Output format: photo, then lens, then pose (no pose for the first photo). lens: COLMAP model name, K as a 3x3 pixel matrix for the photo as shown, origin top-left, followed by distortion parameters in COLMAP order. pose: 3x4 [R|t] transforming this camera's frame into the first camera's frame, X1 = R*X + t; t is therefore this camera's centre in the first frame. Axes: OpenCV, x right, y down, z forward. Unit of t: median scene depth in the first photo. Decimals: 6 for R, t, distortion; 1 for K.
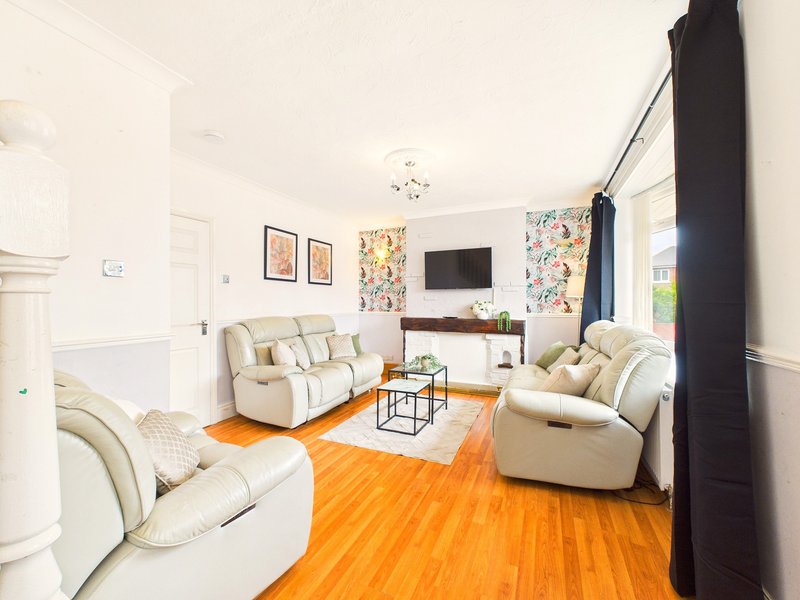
lens RADIAL K [[325.9, 0, 399.4], [0, 325.9, 298.2], [0, 0, 1]] dist [0.006797, 0.000286]
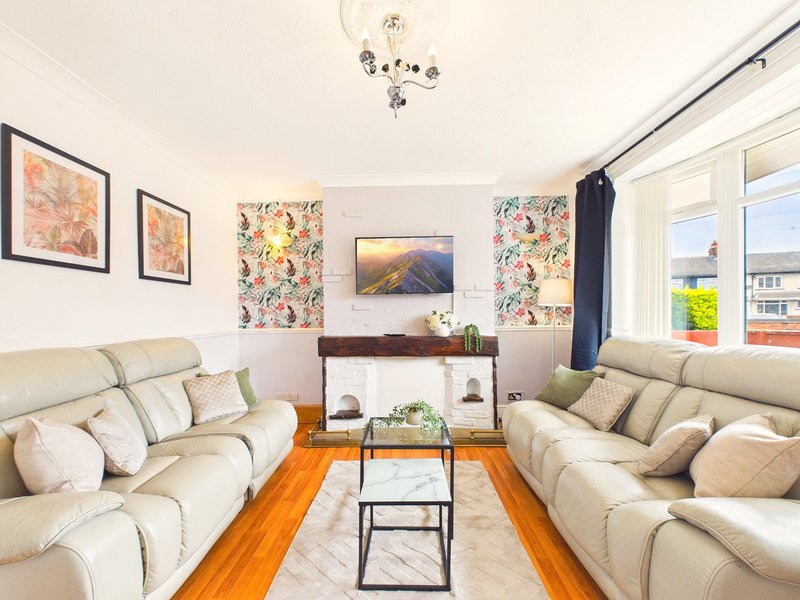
lens RADIAL K [[325.9, 0, 400.8], [0, 325.9, 315.6], [0, 0, 1]] dist [0.006797, 0.000286]
pose [[0.921716, -0.009714, 0.387743, -0.102971], [0.003071, 0.999838, 0.017748, 0.005989], [-0.387853, -0.015168, 0.921597, 0.373618]]
